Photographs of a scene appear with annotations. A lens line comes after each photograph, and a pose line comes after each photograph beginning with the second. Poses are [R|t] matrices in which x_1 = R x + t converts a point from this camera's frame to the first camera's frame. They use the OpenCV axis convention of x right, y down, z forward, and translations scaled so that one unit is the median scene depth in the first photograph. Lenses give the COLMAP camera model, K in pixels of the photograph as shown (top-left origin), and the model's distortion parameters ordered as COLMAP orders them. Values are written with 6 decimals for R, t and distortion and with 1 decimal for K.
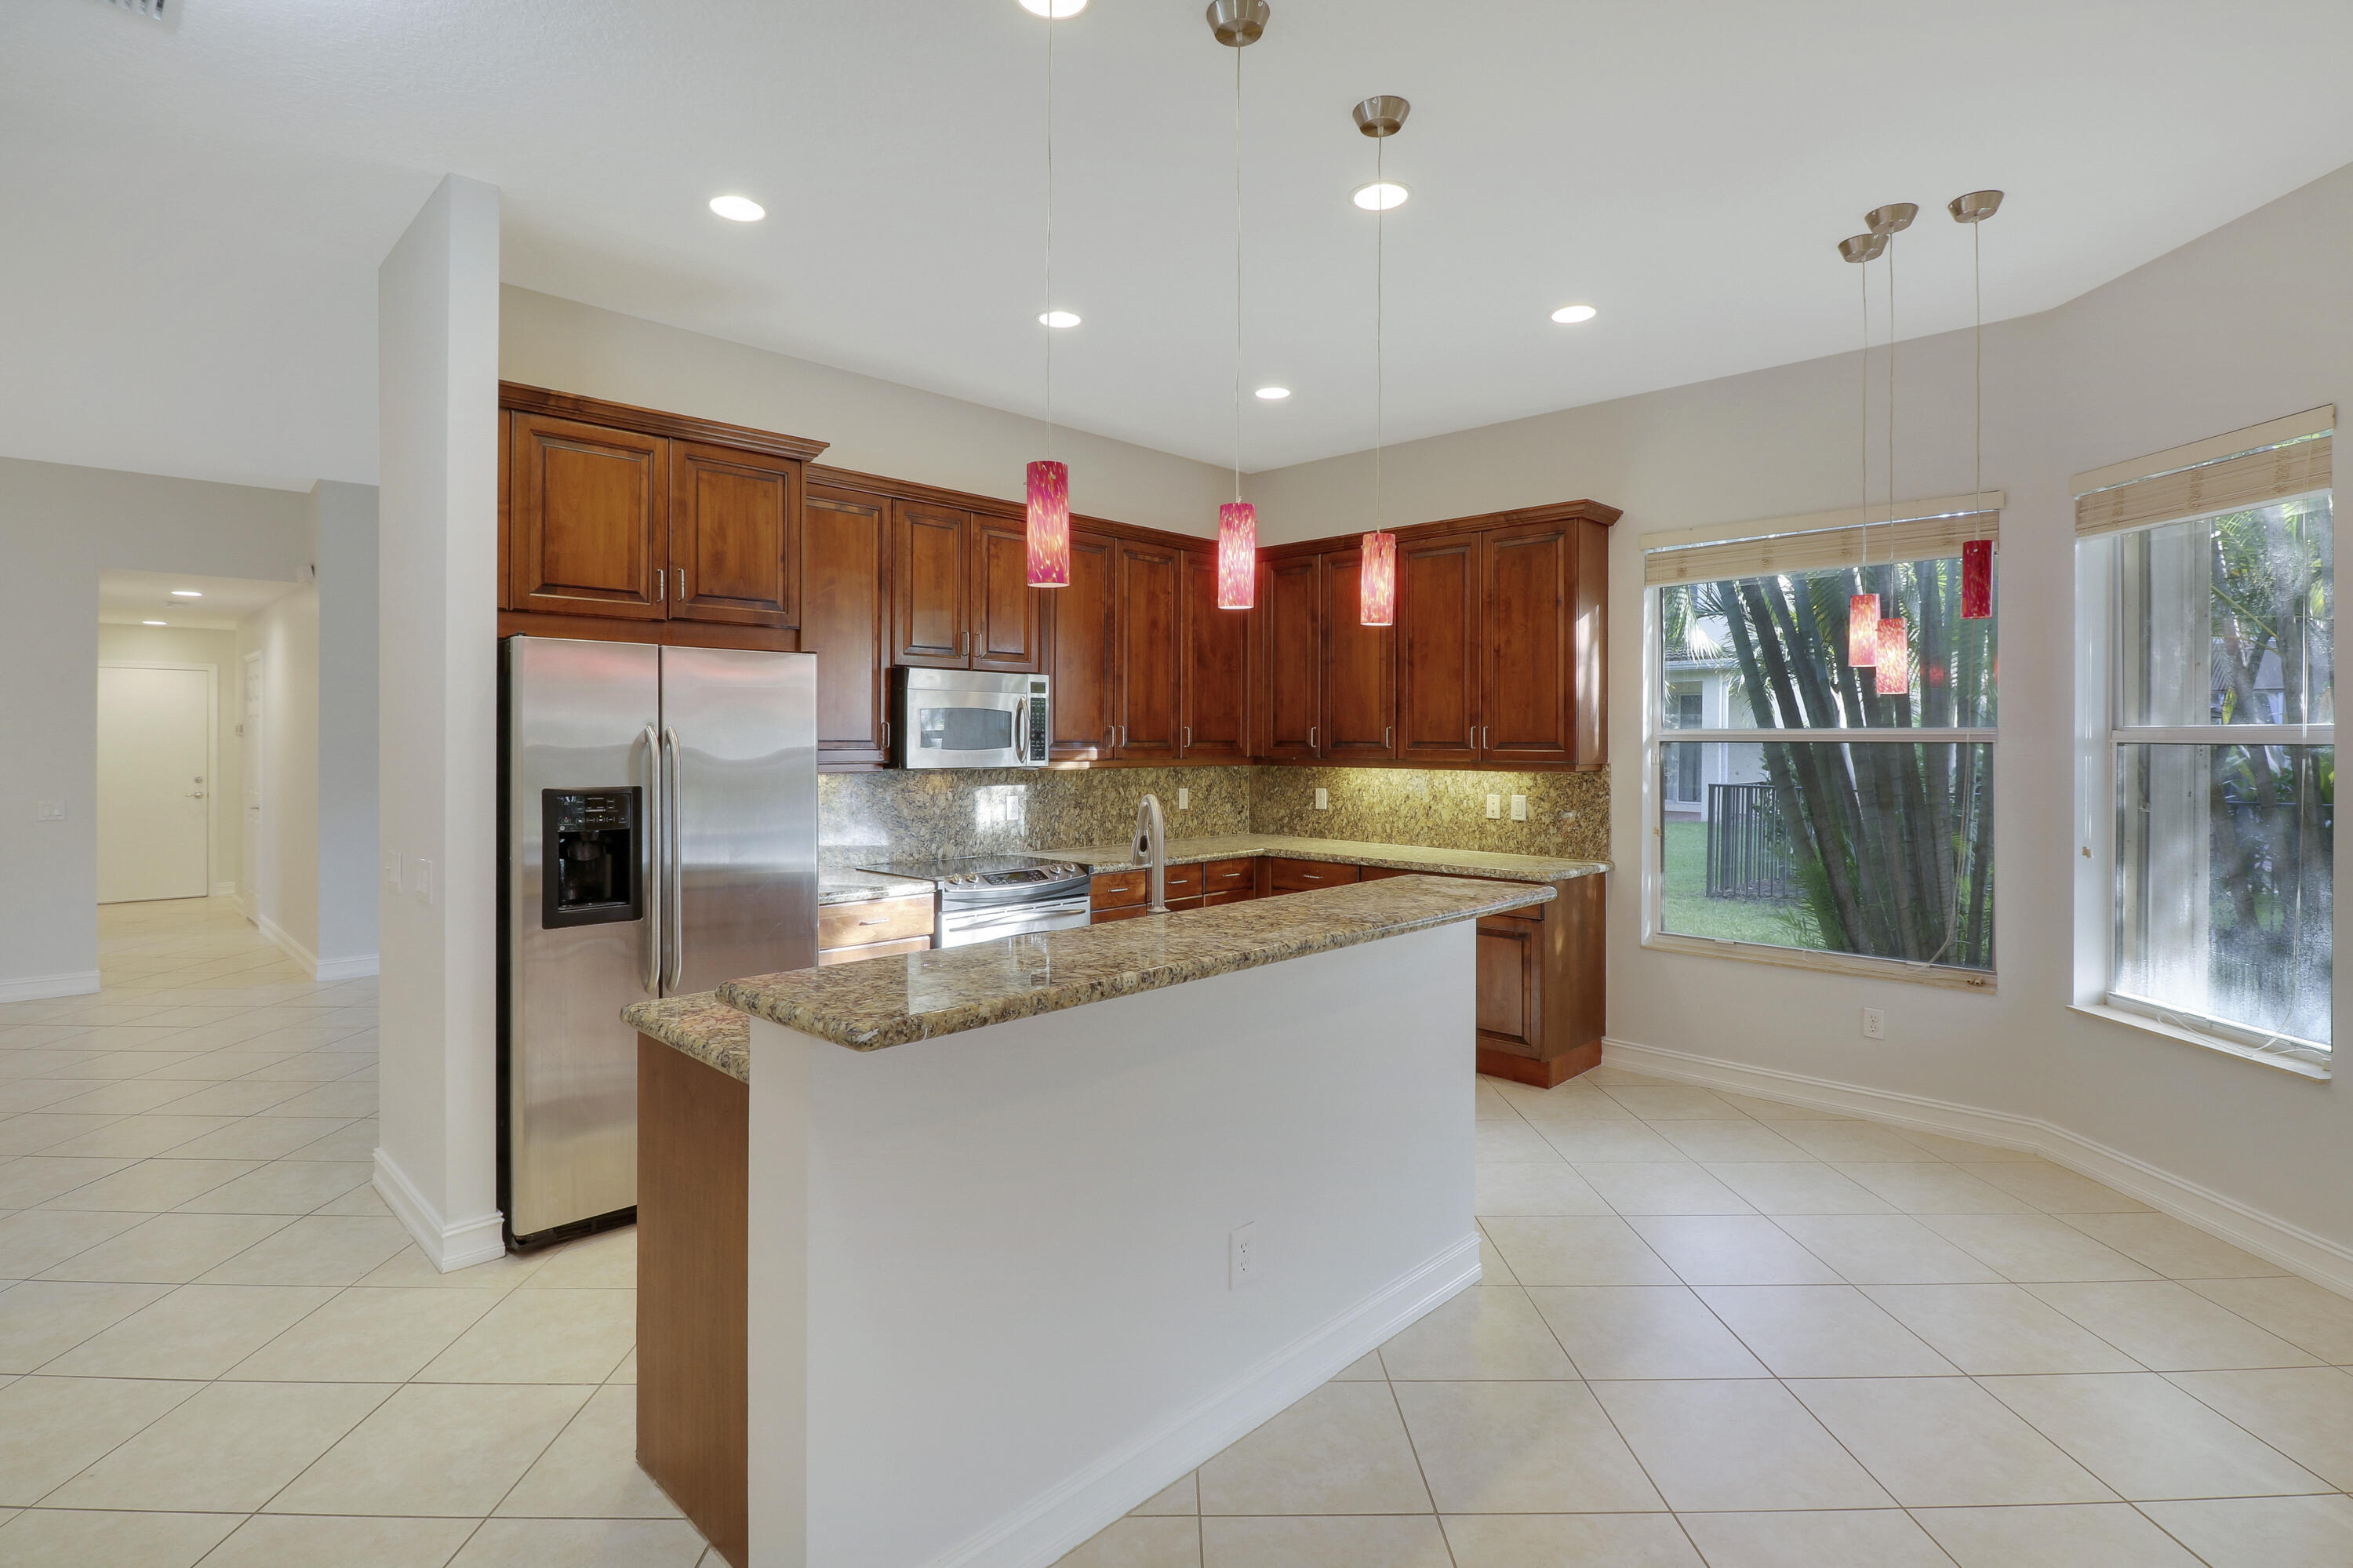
lens RADIAL K [[1126.8, 0, 1175.2], [0, 1126.8, 740.3], [0, 0, 1]] dist [-0.002931, -0.000357]
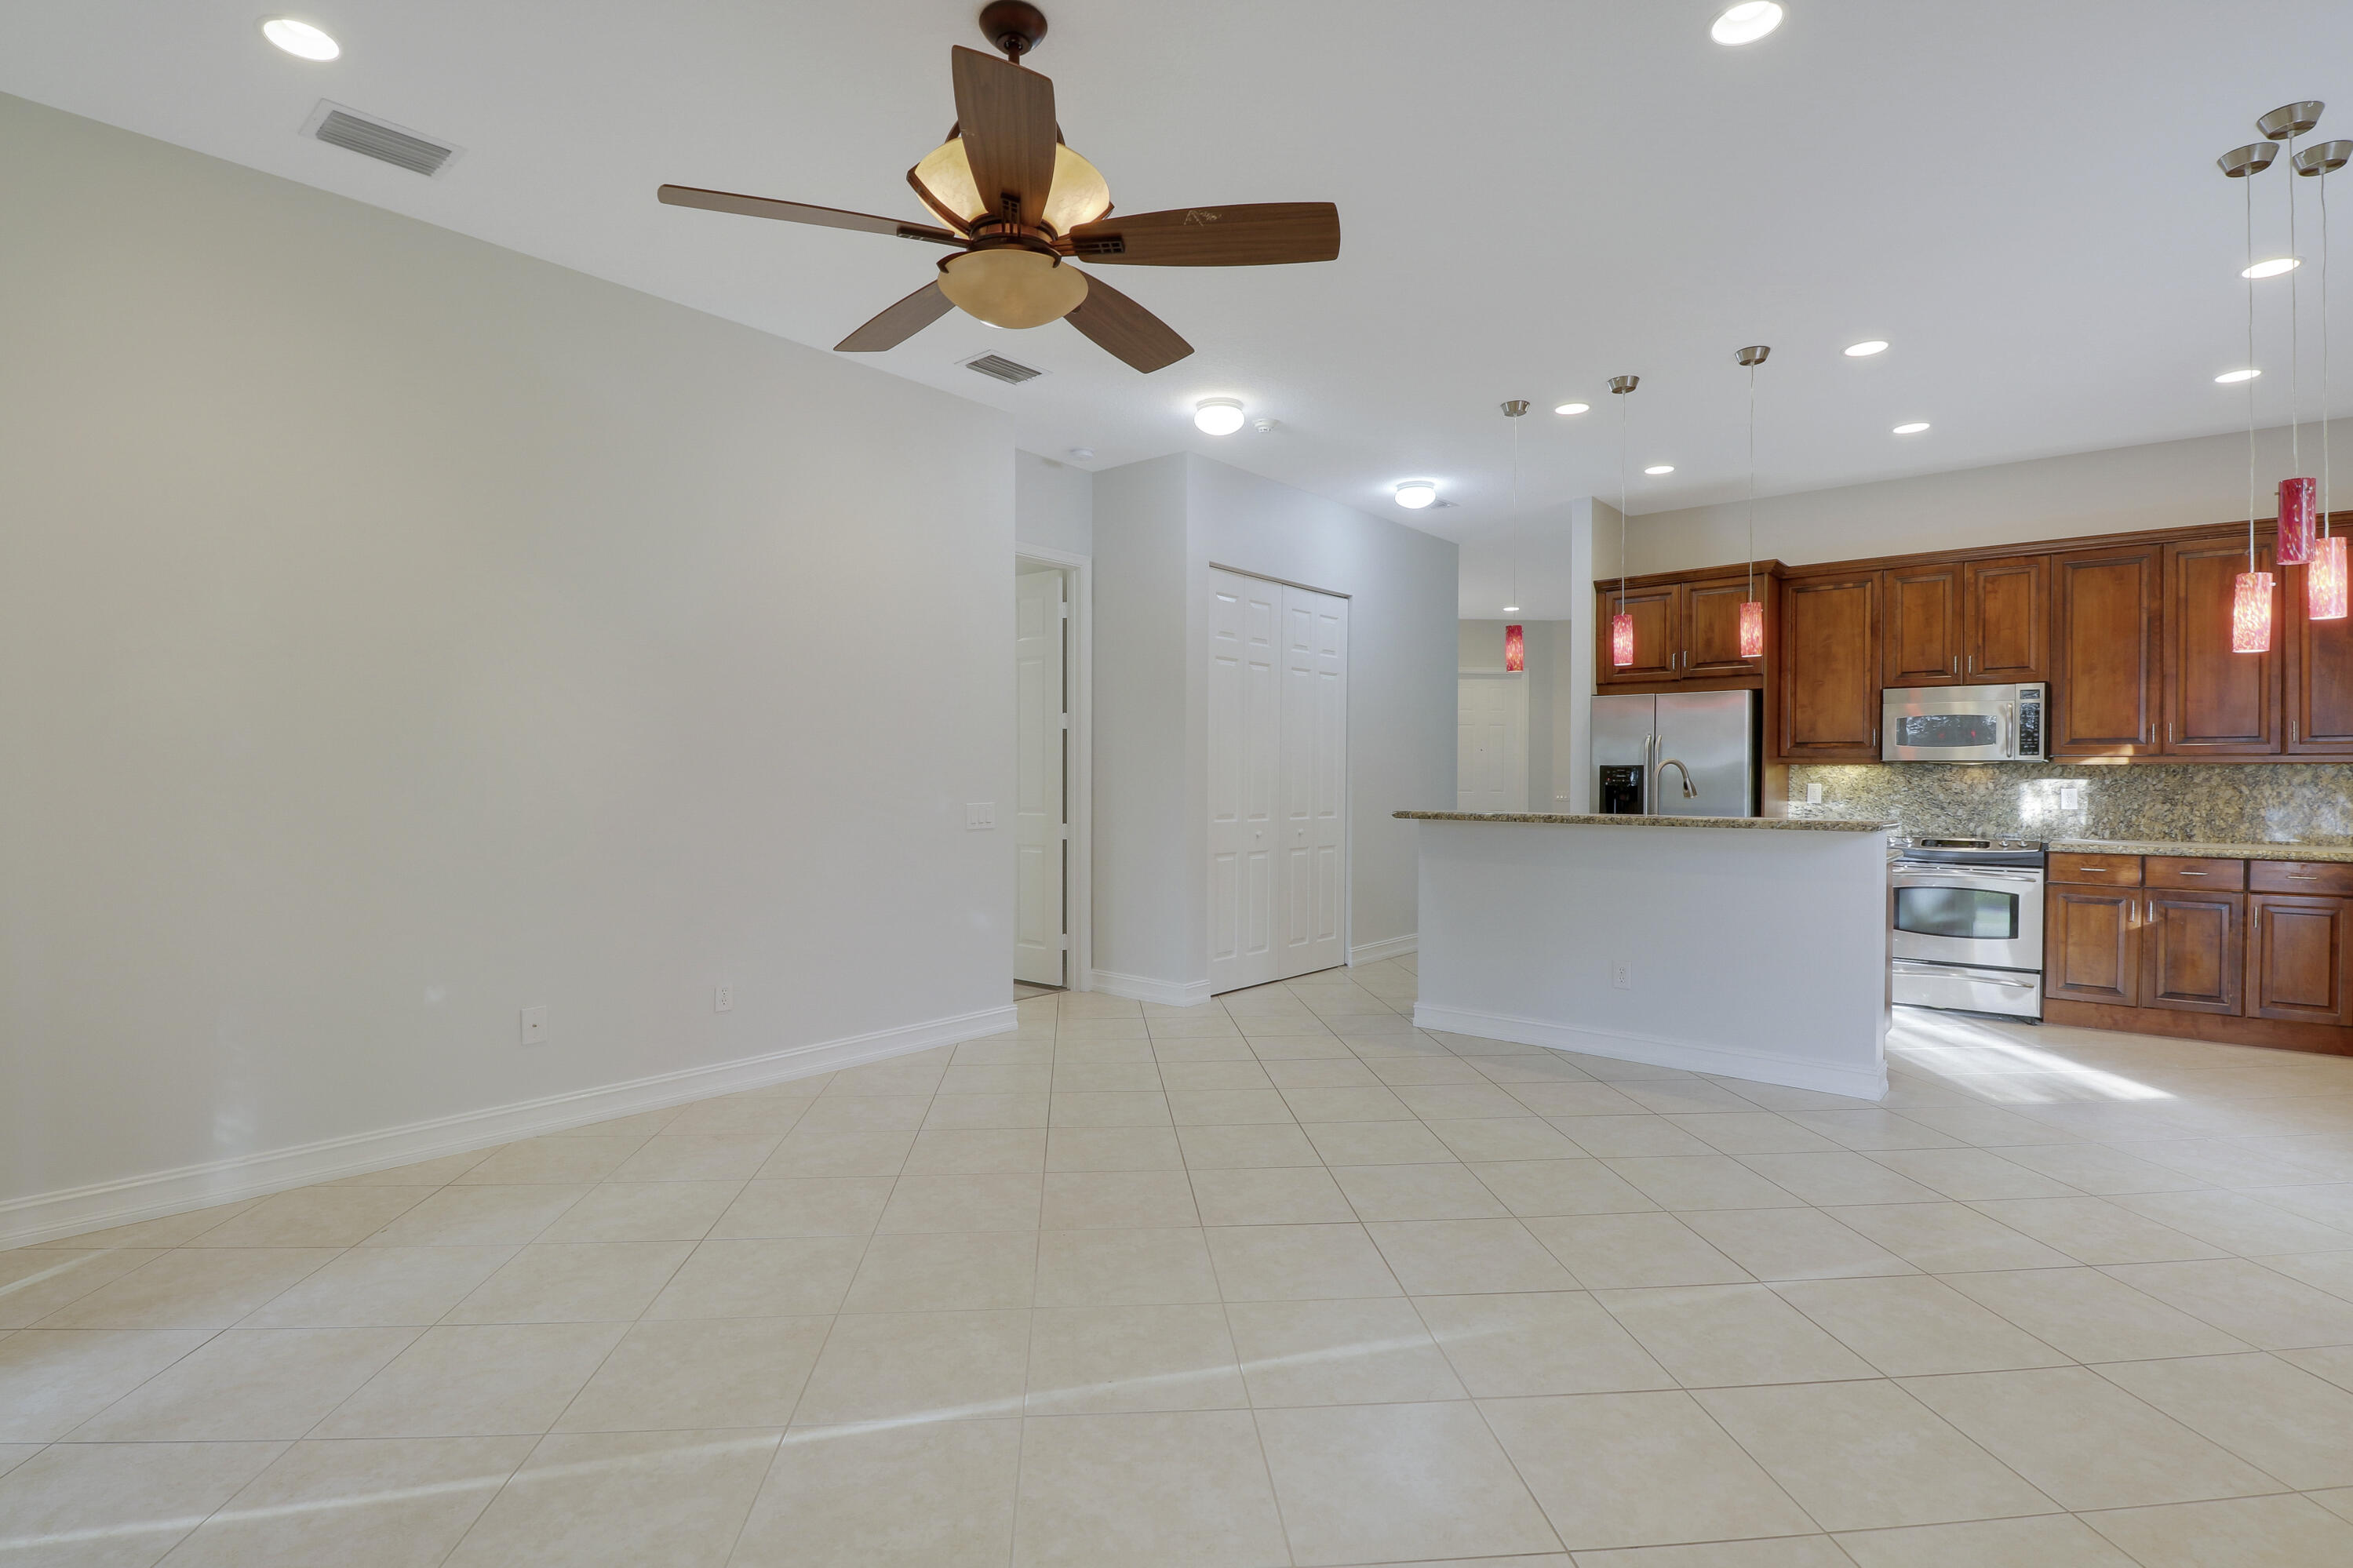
lens RADIAL K [[1119.1, 0, 1172.6], [0, 1119.1, 773.8], [0, 0, 1]] dist [-0.000541, -0.015533]
pose [[0.062916, -0.004466, -0.998009, 0.976931], [-0.003959, 0.999981, -0.004725, 0.045767], [0.998011, 0.004249, 0.062897, 0.022164]]
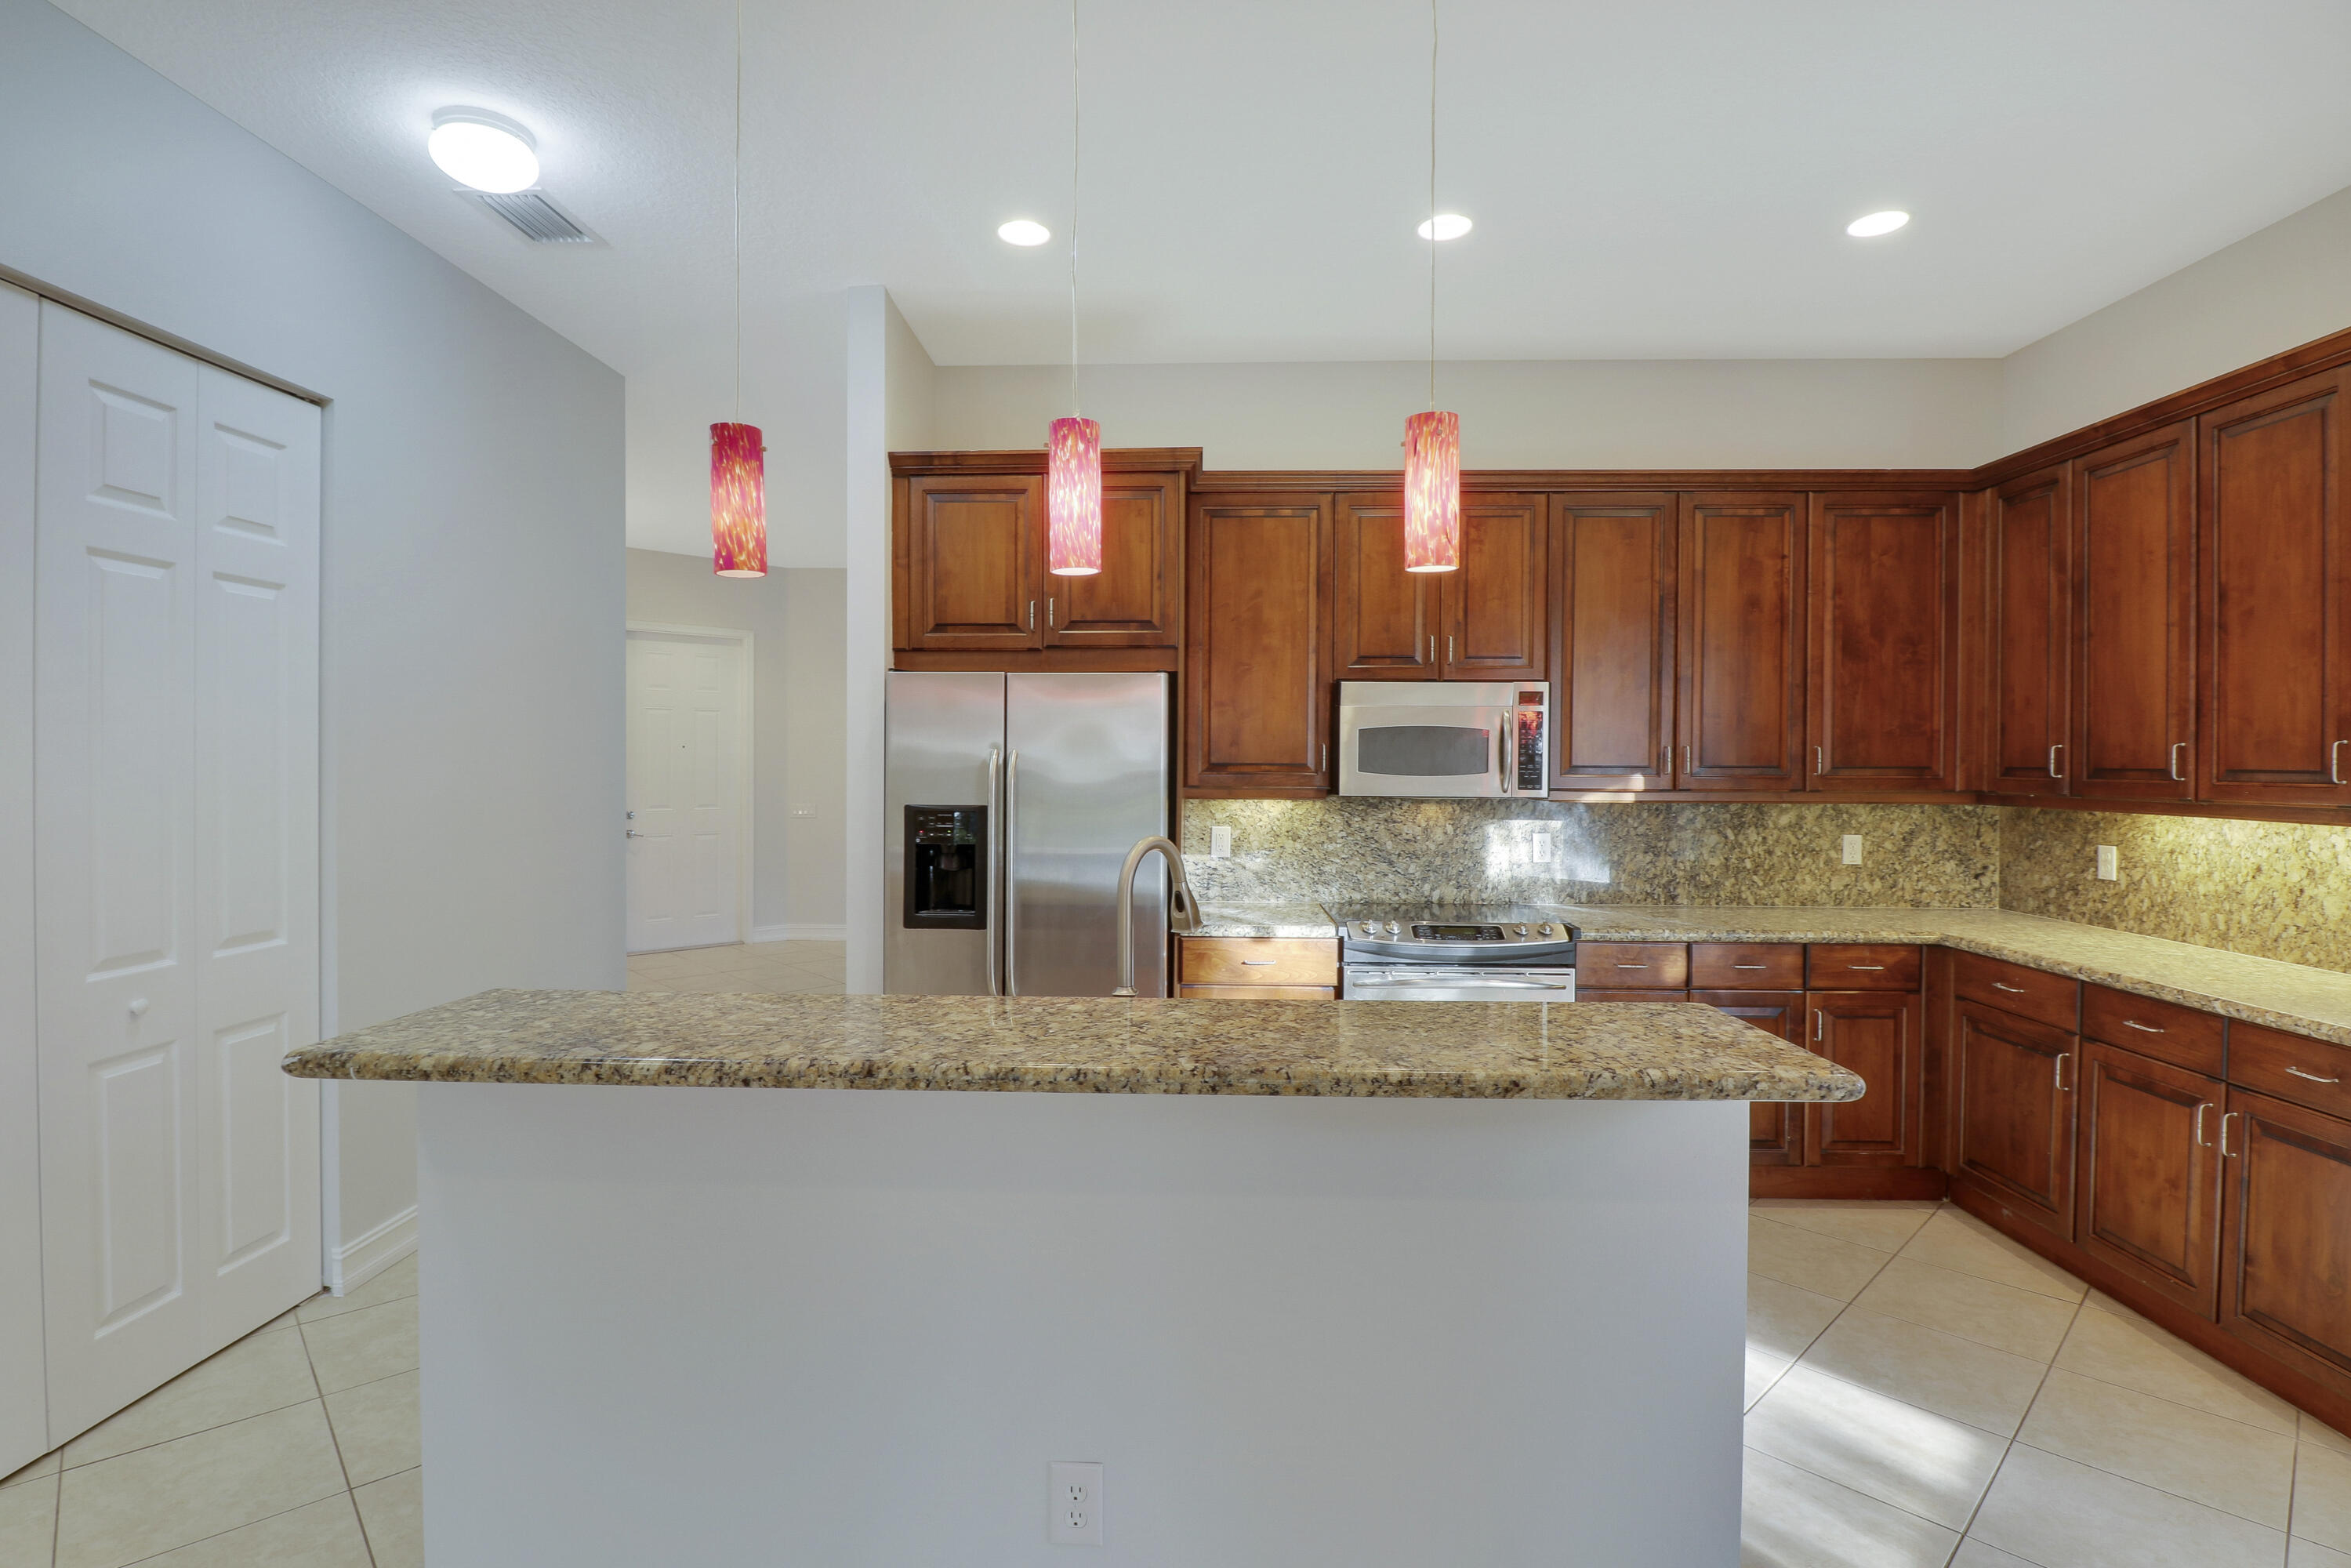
lens RADIAL K [[1118.4, 0, 1171.6], [0, 1118.4, 773.8], [0, 0, 1]] dist [-0.000541, -0.015533]
pose [[0.671073, 0.009261, -0.741334, 0.288390], [-0.003407, 0.999950, 0.009407, 0.000011], [0.741384, -0.003787, 0.671071, 0.277599]]
